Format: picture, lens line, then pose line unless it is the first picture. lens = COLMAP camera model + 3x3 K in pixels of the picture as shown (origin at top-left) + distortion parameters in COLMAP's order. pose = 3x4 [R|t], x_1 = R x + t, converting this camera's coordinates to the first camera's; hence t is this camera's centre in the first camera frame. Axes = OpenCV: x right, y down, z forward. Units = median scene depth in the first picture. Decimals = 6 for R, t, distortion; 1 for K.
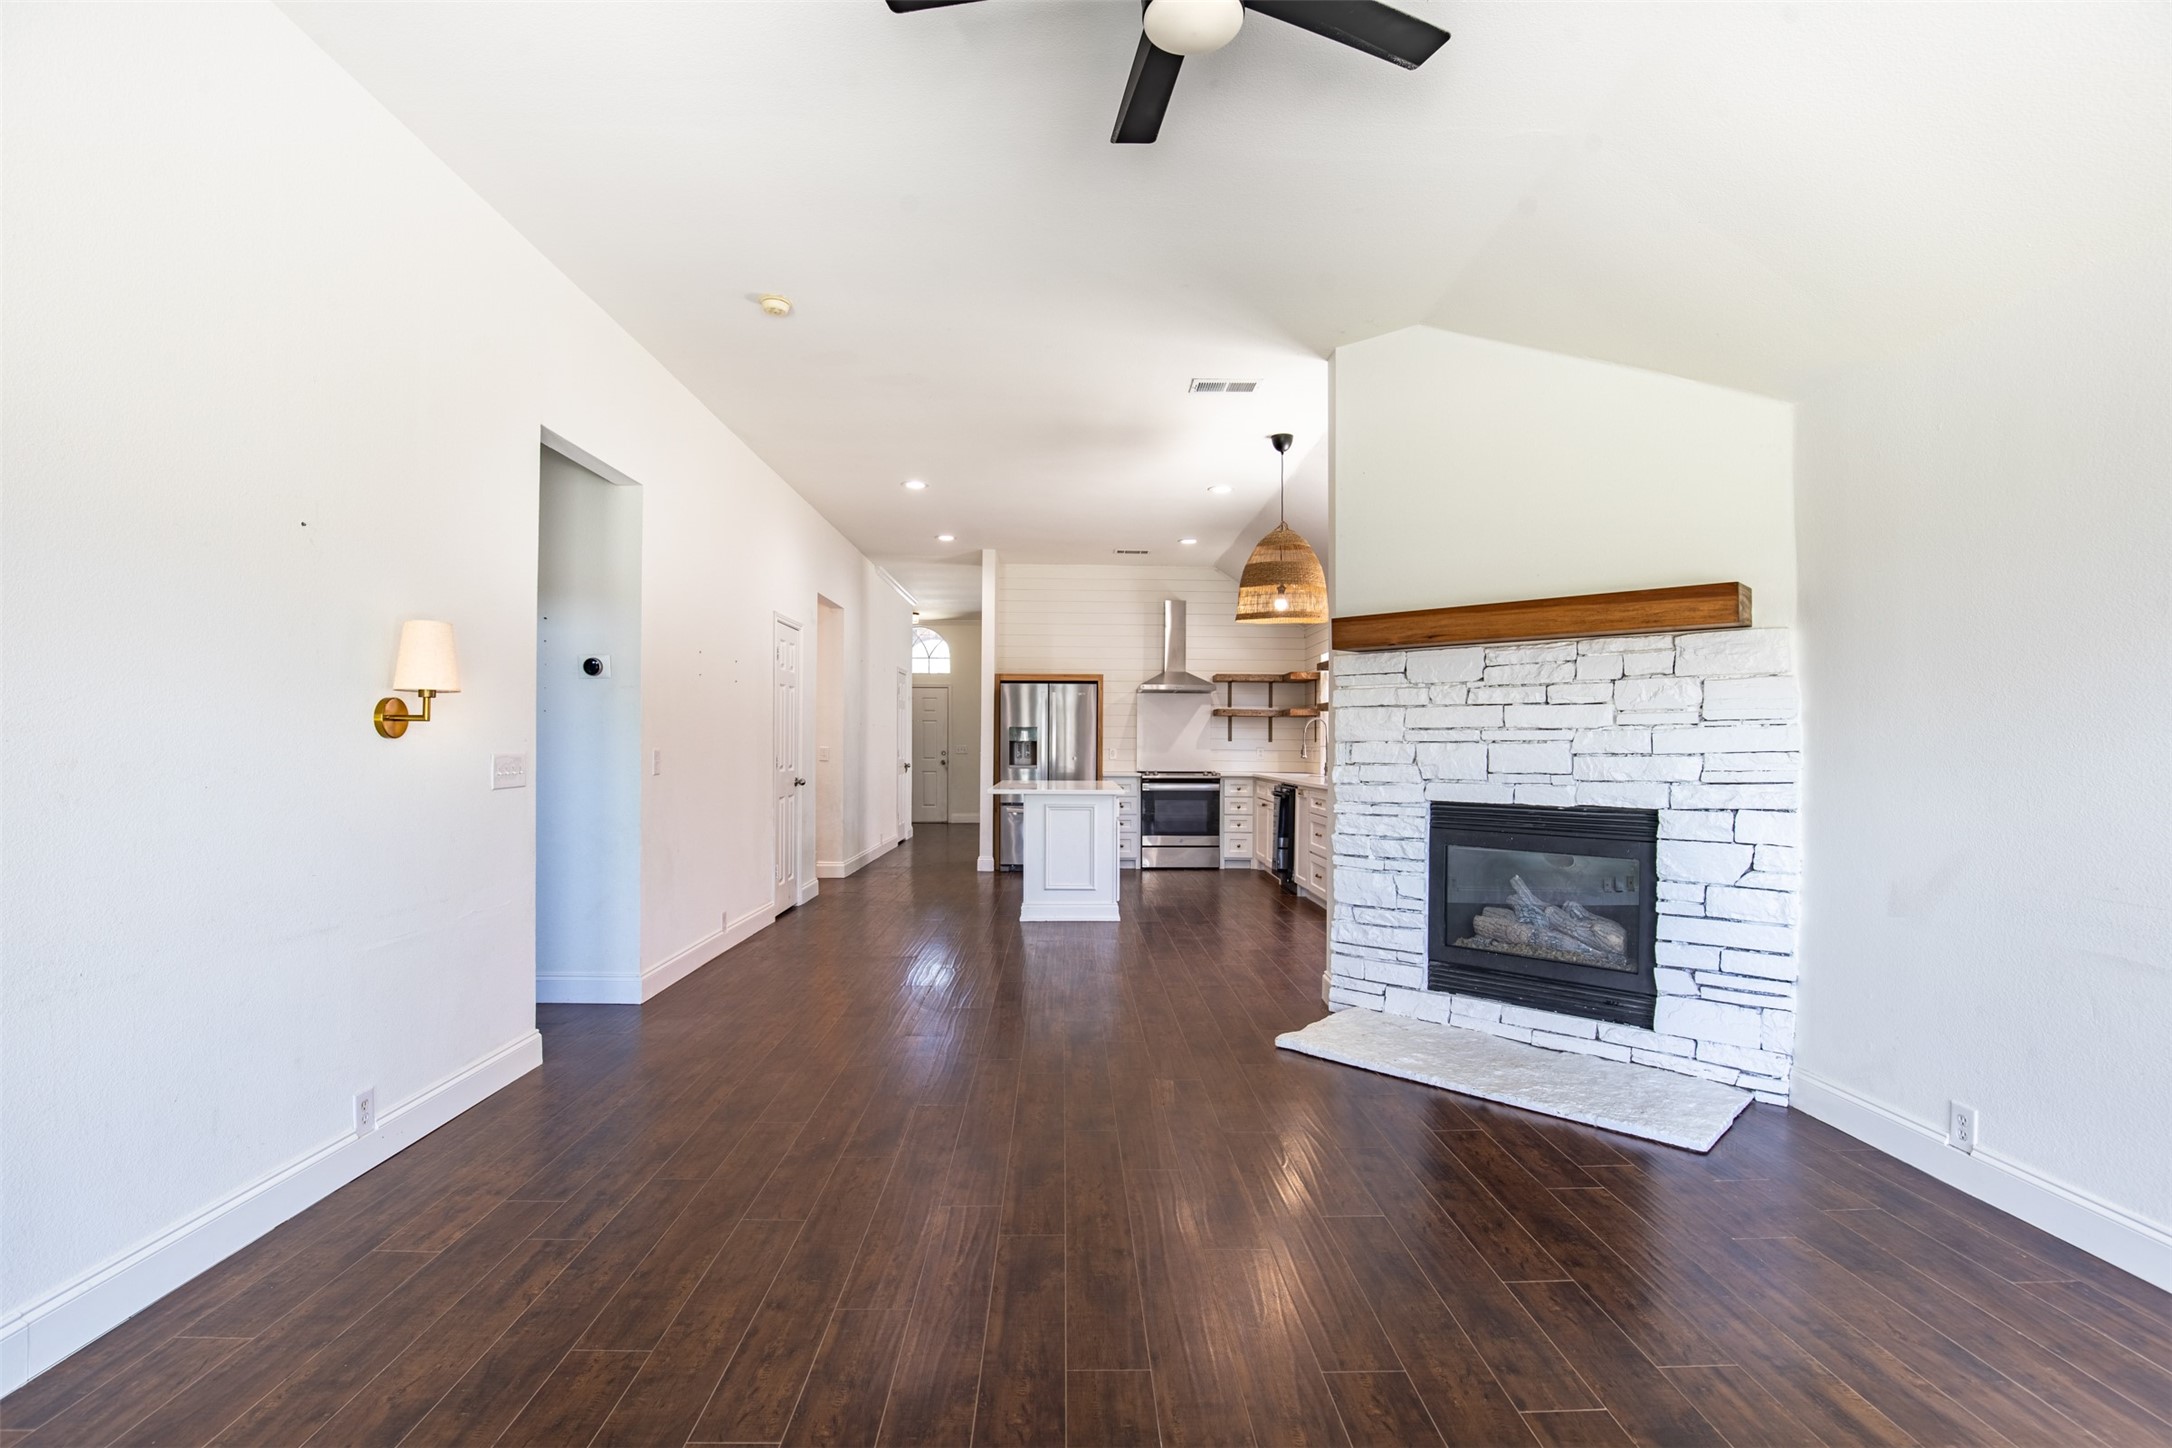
lens RADIAL K [[998.5, 0, 1088.3], [0, 998.5, 731.8], [0, 0, 1]] dist [-0.039957, 0.009950]
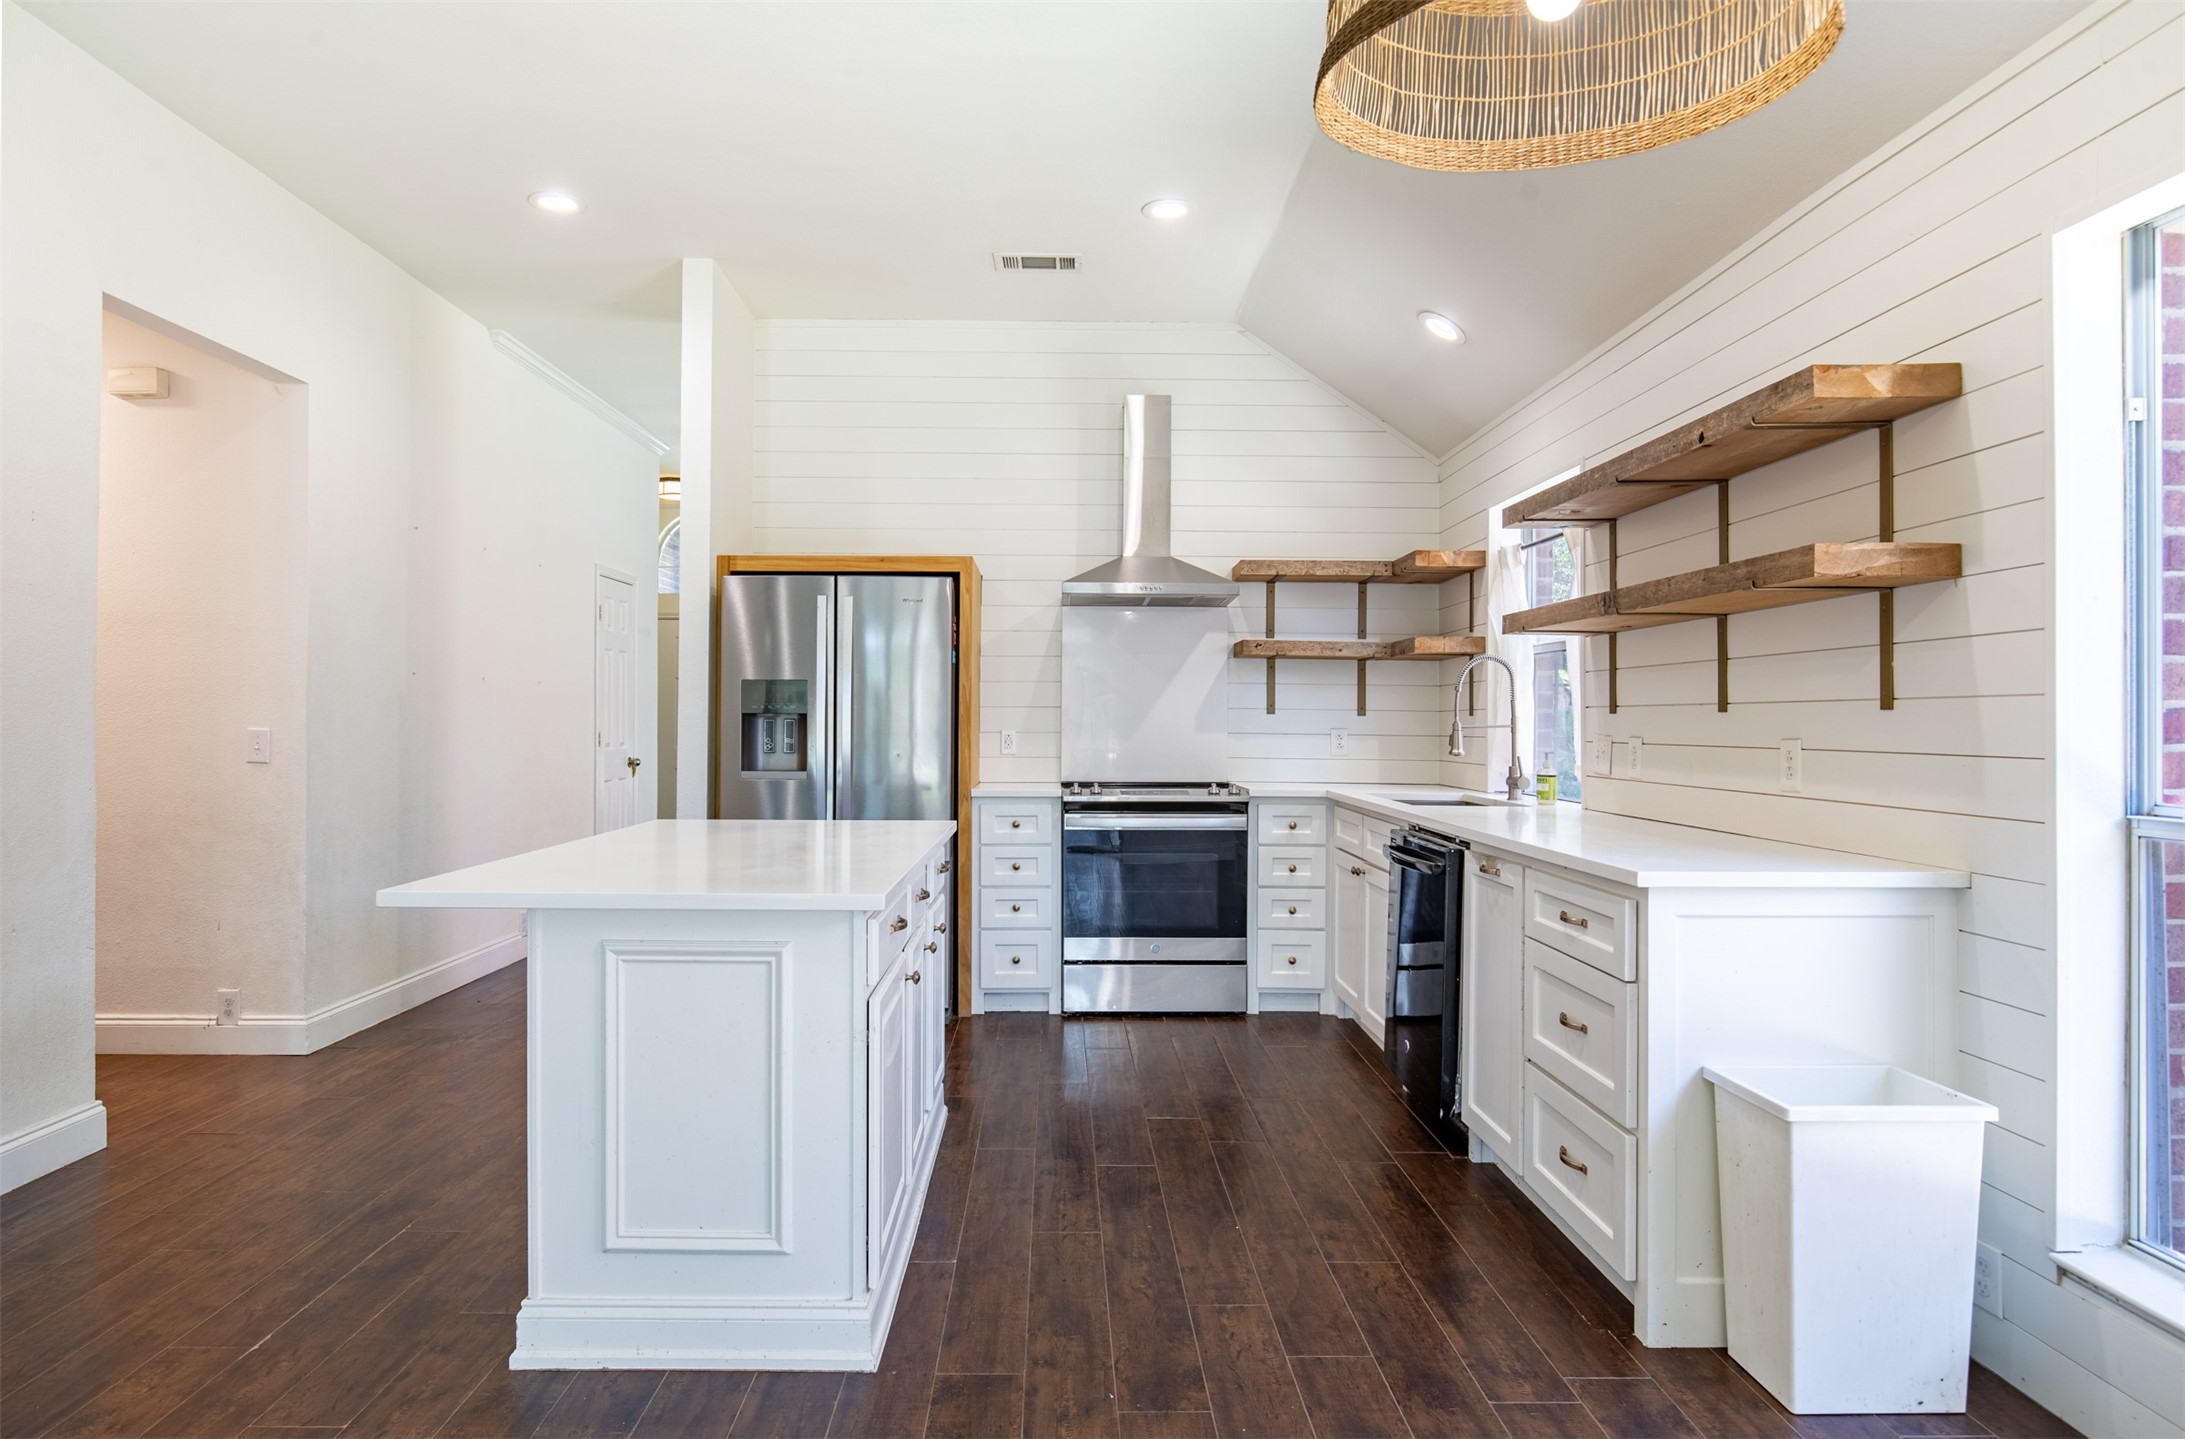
lens RADIAL K [[1224.5, 0, 1082.7], [0, 1224.5, 707.6], [0, 0, 1]] dist [-0.005213, -0.000322]
pose [[0.999961, -0.000956, -0.008799, 0.145718], [0.000983, 0.999995, 0.003094, 0.011668], [0.008796, -0.003102, 0.999957, 1.052866]]
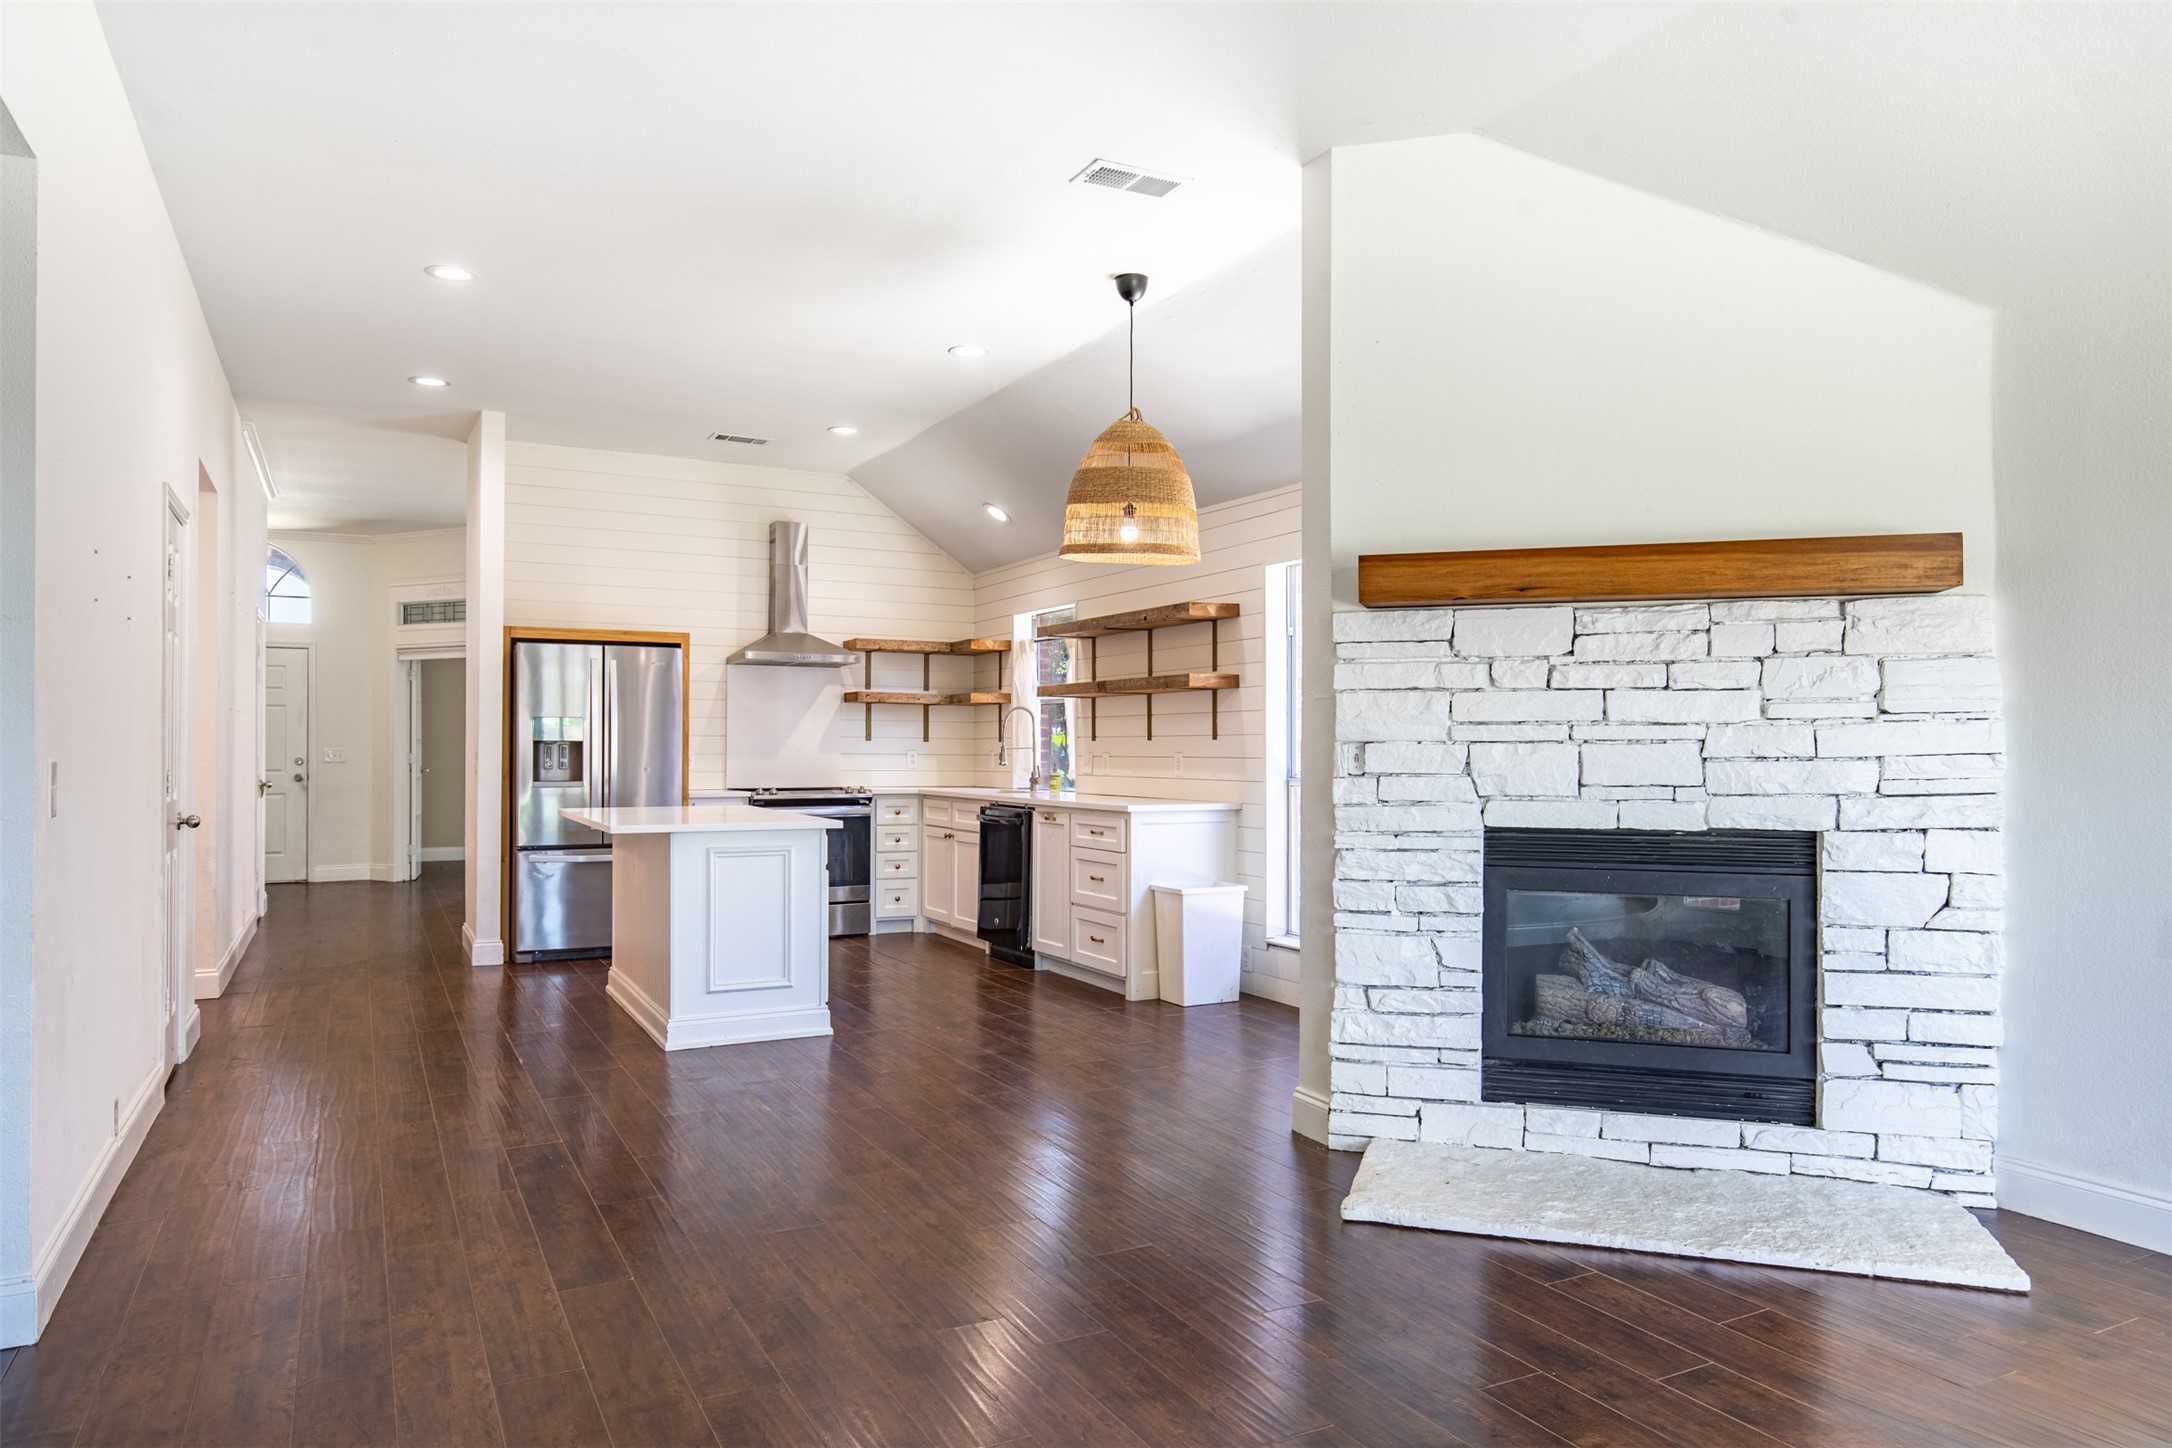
lens RADIAL K [[1394.1, 0, 1086.0], [0, 1394.1, 724.0], [0, 0, 1]] dist [-0.002299, 0.001374]
pose [[0.892180, 0.003747, 0.451665, -0.341407], [-0.002888, 0.999992, -0.002590, 0.001108], [-0.451672, 0.001006, 0.892184, 0.259951]]
